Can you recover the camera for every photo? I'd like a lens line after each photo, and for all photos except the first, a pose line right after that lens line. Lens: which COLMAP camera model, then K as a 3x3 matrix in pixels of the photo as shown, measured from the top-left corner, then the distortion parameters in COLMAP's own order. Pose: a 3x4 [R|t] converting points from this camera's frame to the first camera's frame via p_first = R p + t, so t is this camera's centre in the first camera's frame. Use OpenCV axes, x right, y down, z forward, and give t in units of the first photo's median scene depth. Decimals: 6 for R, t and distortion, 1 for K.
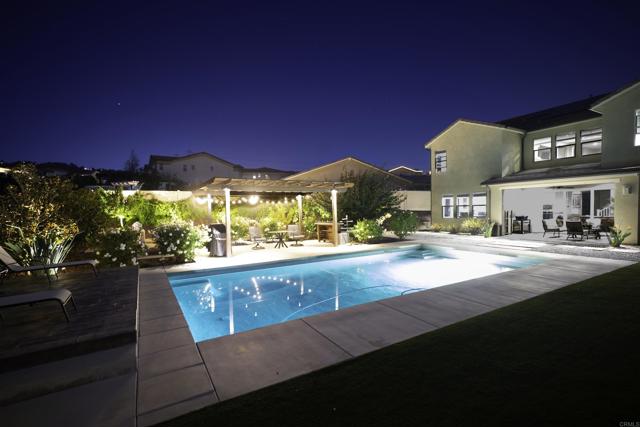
lens RADIAL K [[297.6, 0, 320.0], [0, 297.6, 213.5], [0, 0, 1]] dist [0.014203, -0.000058]
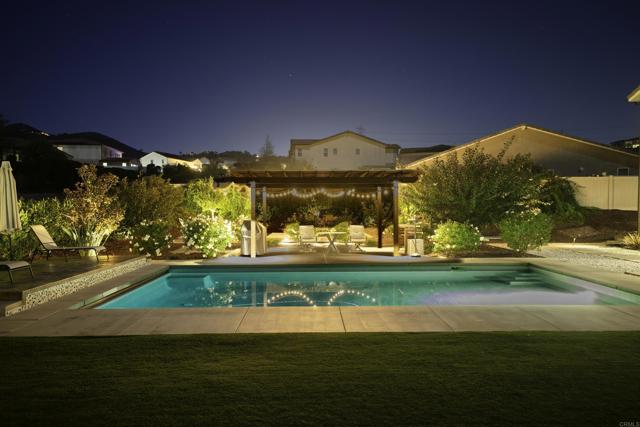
lens RADIAL K [[419.7, 0, 320.0], [0, 419.7, 213.5], [0, 0, 1]] dist [0.043691, 0.000312]
pose [[0.869543, 0.025030, -0.493222, 0.308685], [-0.020898, 0.999685, 0.013889, -0.005141], [0.493414, -0.001770, 0.869793, -0.007743]]
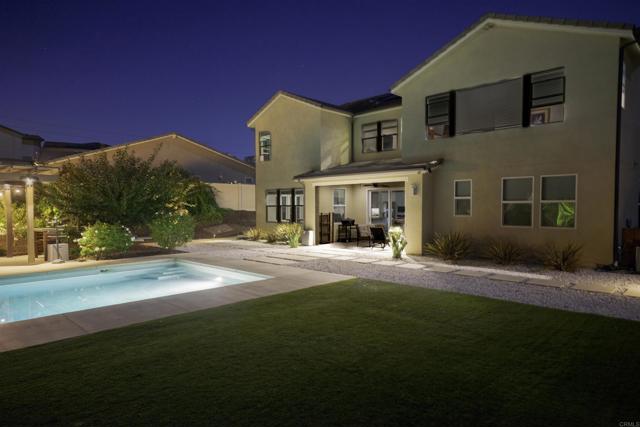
lens RADIAL K [[404.4, 0, 320.0], [0, 404.4, 213.5], [0, 0, 1]] dist [0.019262, 0.000662]
pose [[0.965493, 0.013001, 0.260103, 0.326880], [-0.012751, 0.999915, -0.002649, -0.005196], [-0.260115, -0.000758, 0.965577, -0.019143]]
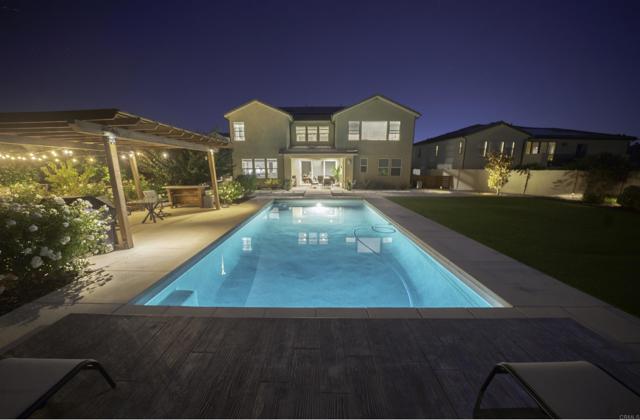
lens RADIAL K [[221.5, 0, 317.7], [0, 221.5, 223.2], [0, 0, 1]] dist [-0.052992, -0.000011]
pose [[0.519072, -0.190273, 0.833283, -0.294471], [0.000894, 0.975027, 0.222083, -0.004657], [-0.854730, -0.114532, 0.506280, 0.261405]]
